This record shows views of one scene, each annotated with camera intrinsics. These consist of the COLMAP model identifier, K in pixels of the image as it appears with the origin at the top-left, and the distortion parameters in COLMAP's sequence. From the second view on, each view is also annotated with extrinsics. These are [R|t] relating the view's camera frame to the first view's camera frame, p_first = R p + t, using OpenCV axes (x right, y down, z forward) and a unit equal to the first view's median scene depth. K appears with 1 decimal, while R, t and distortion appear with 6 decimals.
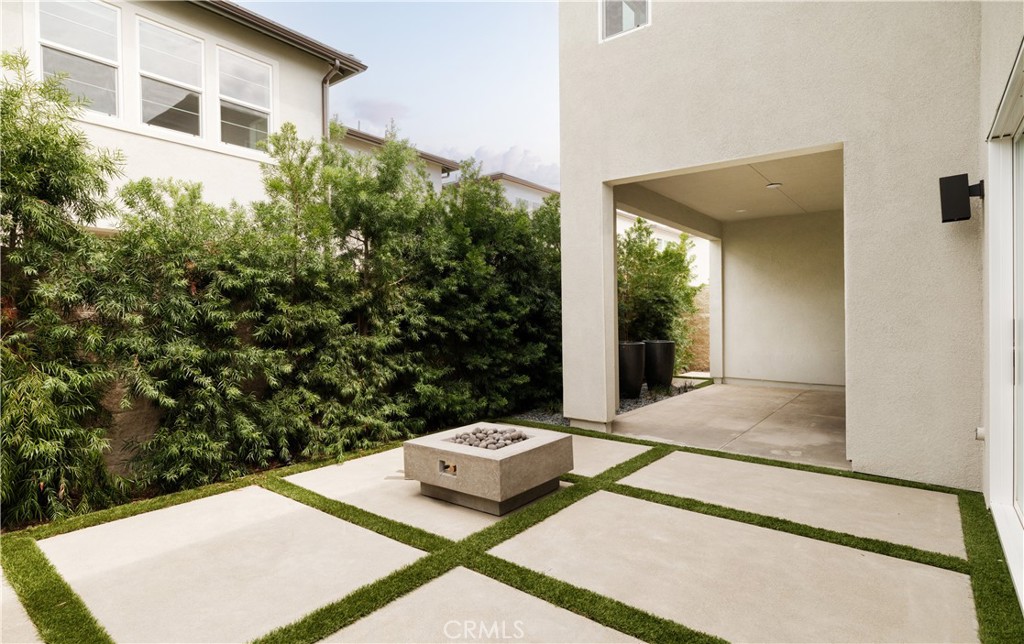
lens RADIAL K [[527.2, 0, 480.9], [0, 527.2, 319.4], [0, 0, 1]] dist [-0.005414, -0.000264]
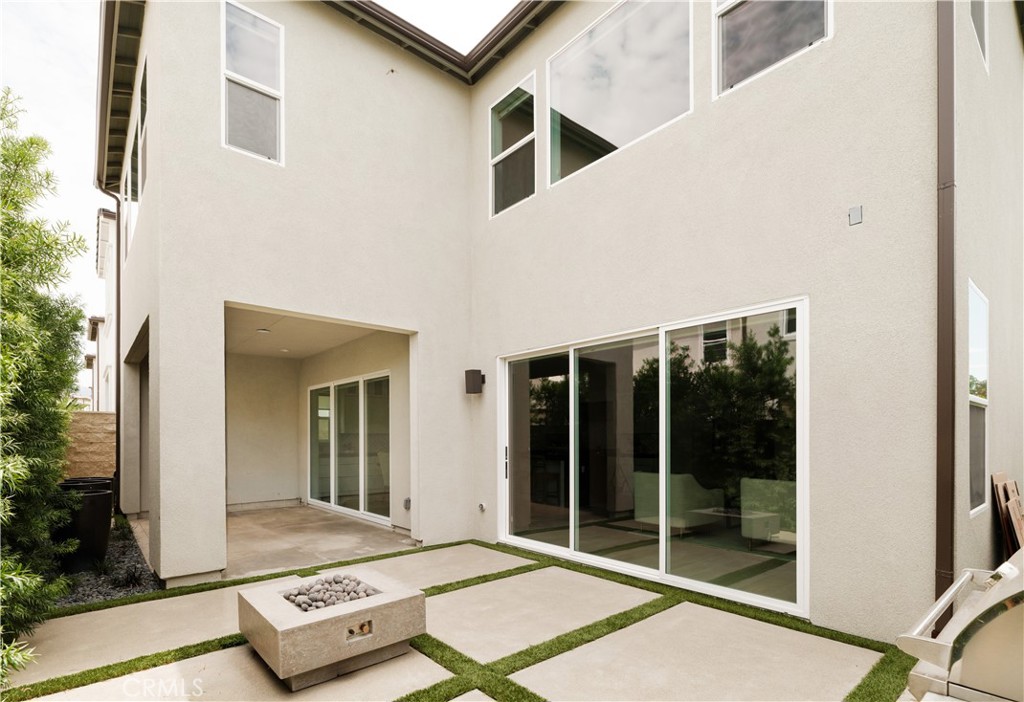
lens RADIAL K [[495.7, 0, 503.6], [0, 495.7, 433.4], [0, 0, 1]] dist [-0.000156, -0.001444]
pose [[0.174435, 0.006687, 0.984646, -0.529993], [0.014236, 0.999855, -0.009312, -0.020520], [-0.984566, 0.015642, 0.174314, 0.395229]]
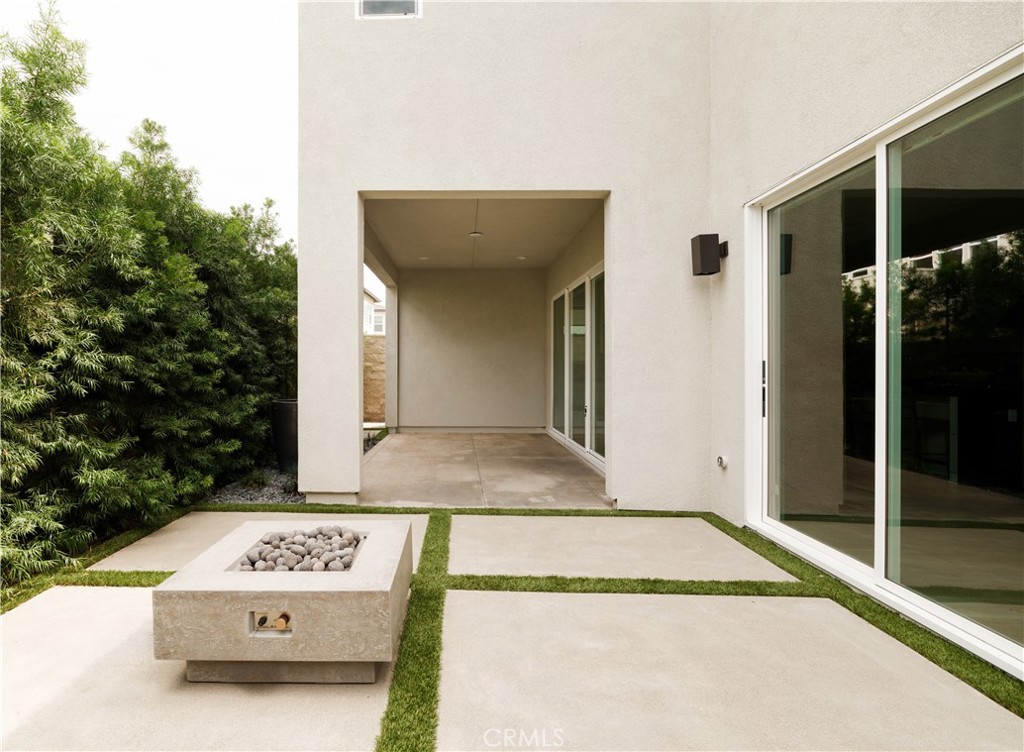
lens RADIAL K [[538.6, 0, 436.9], [0, 538.6, 360.3], [0, 0, 1]] dist [-0.003452, 0.000332]
pose [[0.794751, 0.012753, 0.606801, -0.170766], [0.000314, 0.999770, -0.021424, 0.014320], [-0.606935, 0.017217, 0.794565, 0.286829]]
